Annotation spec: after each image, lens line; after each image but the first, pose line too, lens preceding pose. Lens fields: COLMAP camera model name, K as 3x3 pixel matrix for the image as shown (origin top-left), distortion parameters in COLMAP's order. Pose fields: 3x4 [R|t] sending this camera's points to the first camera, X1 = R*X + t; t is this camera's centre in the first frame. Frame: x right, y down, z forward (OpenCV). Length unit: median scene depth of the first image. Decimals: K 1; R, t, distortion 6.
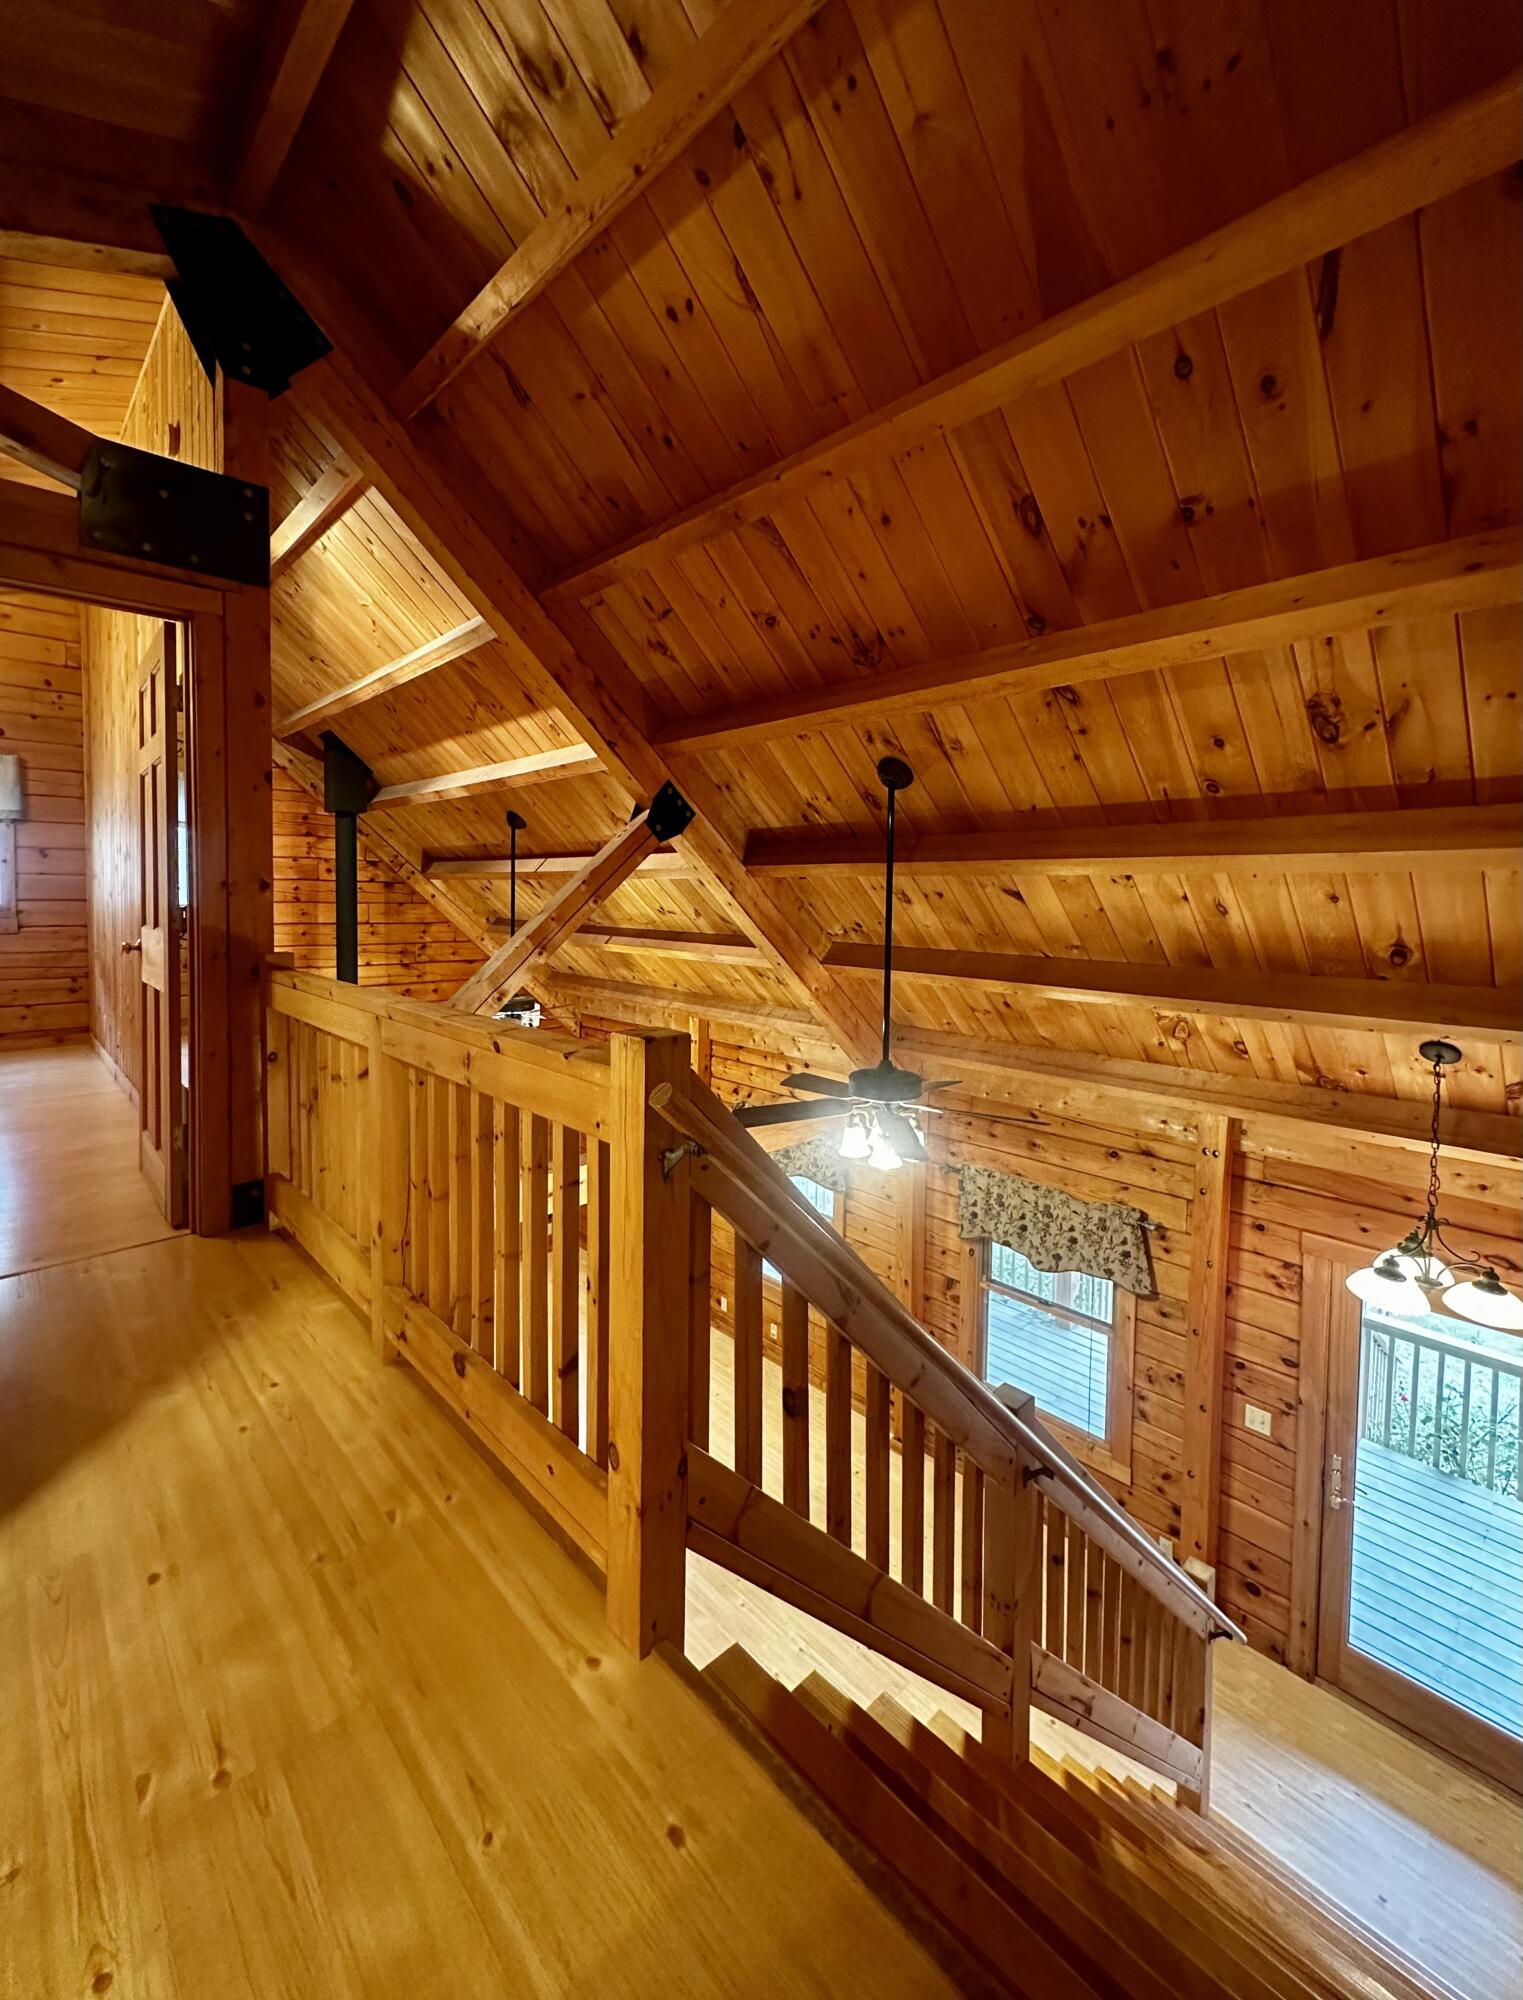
lens RADIAL K [[835.0, 0, 763.1], [0, 835.0, 921.8], [0, 0, 1]] dist [0.000012, -0.000588]
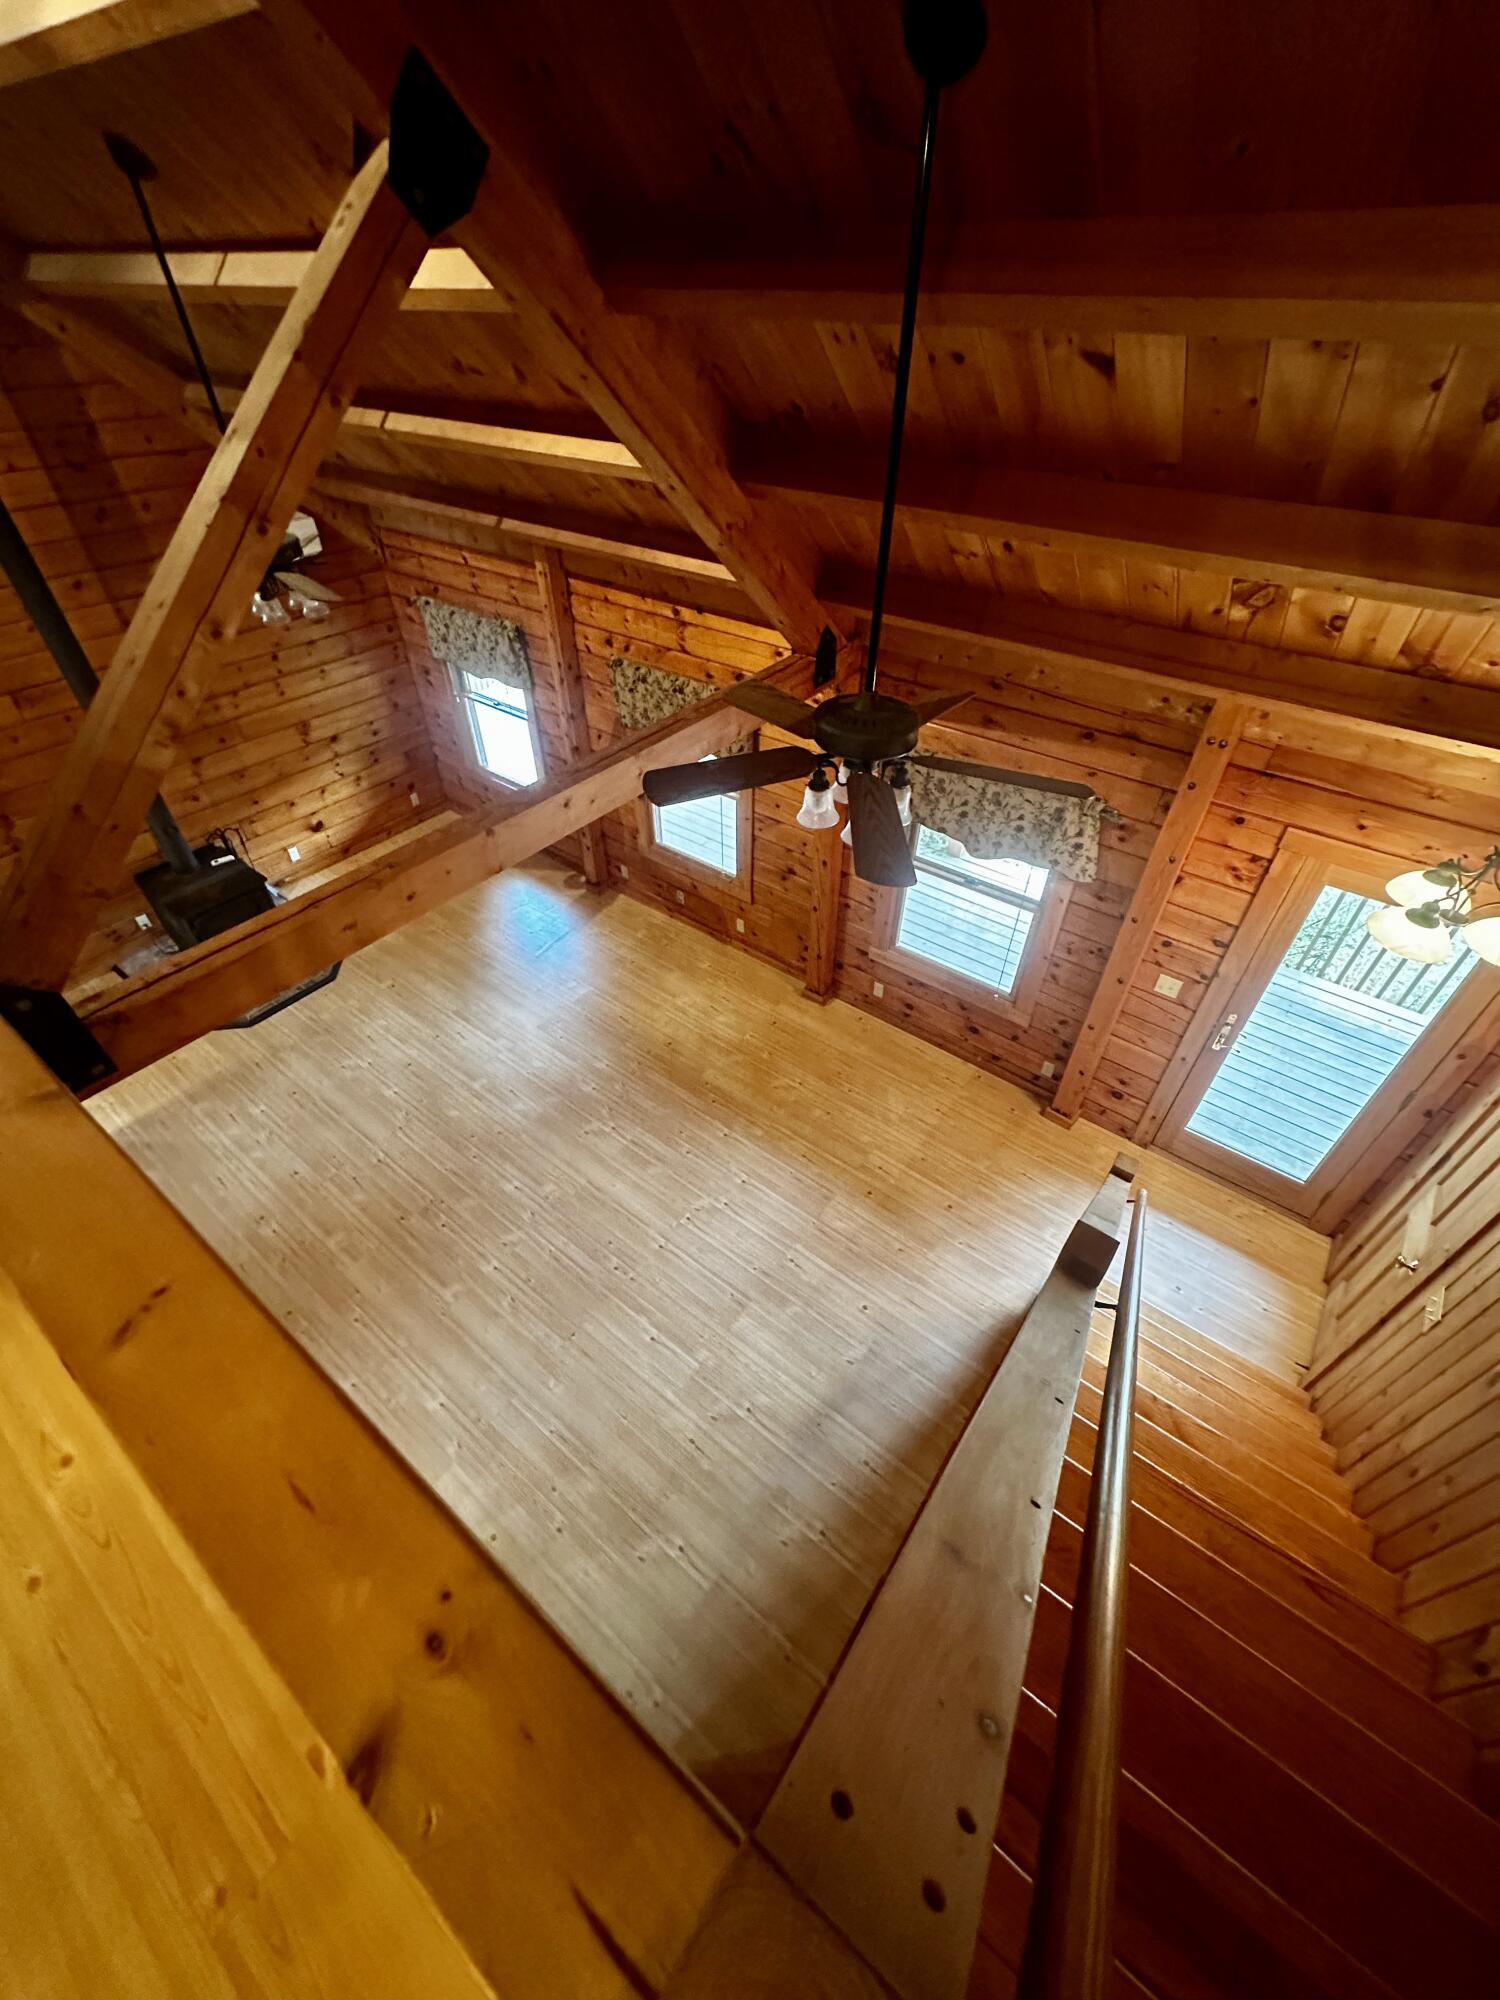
lens RADIAL K [[799.1, 0, 750.1], [0, 799.1, 996.0], [0, 0, 1]] dist [-0.000030, 0.000147]
pose [[0.986954, -0.116567, 0.111057, -0.042745], [0.017056, 0.761604, 0.647818, -0.058477], [-0.160096, -0.637473, 0.753656, 0.337766]]
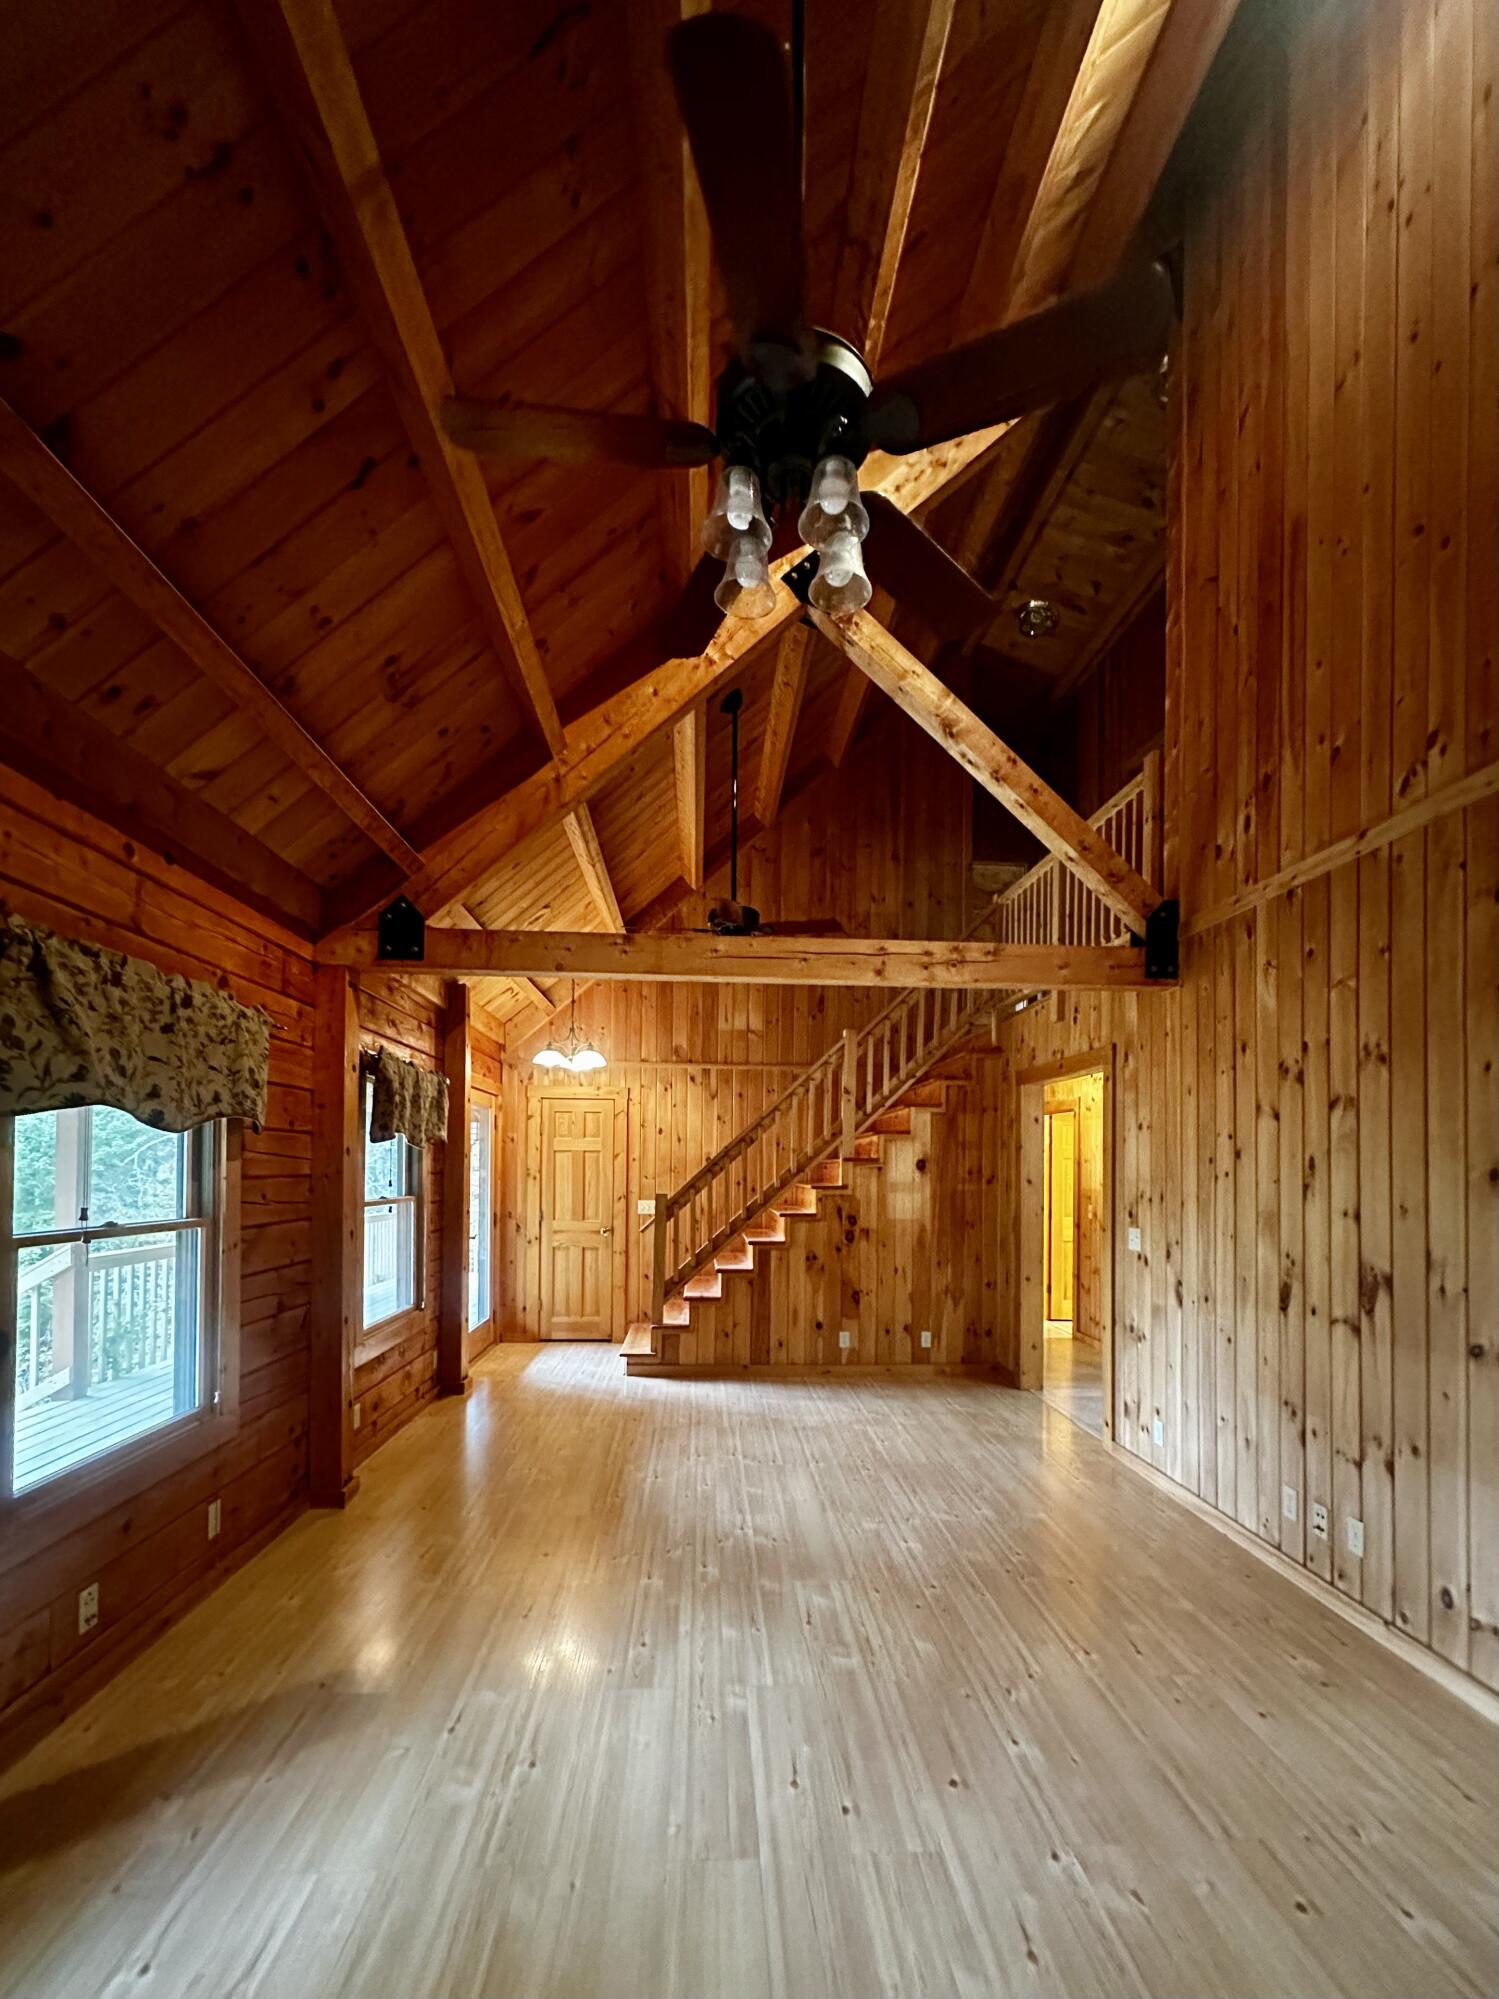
lens RADIAL K [[820.1, 0, 749.5], [0, 820.1, 999.5], [0, 0, 1]] dist [0.000129, -0.000246]
pose [[-0.764477, 0.112709, 0.634722, -0.770378], [0.003570, 0.985322, -0.170666, 0.517457], [-0.644641, -0.128205, -0.753659, 1.935513]]
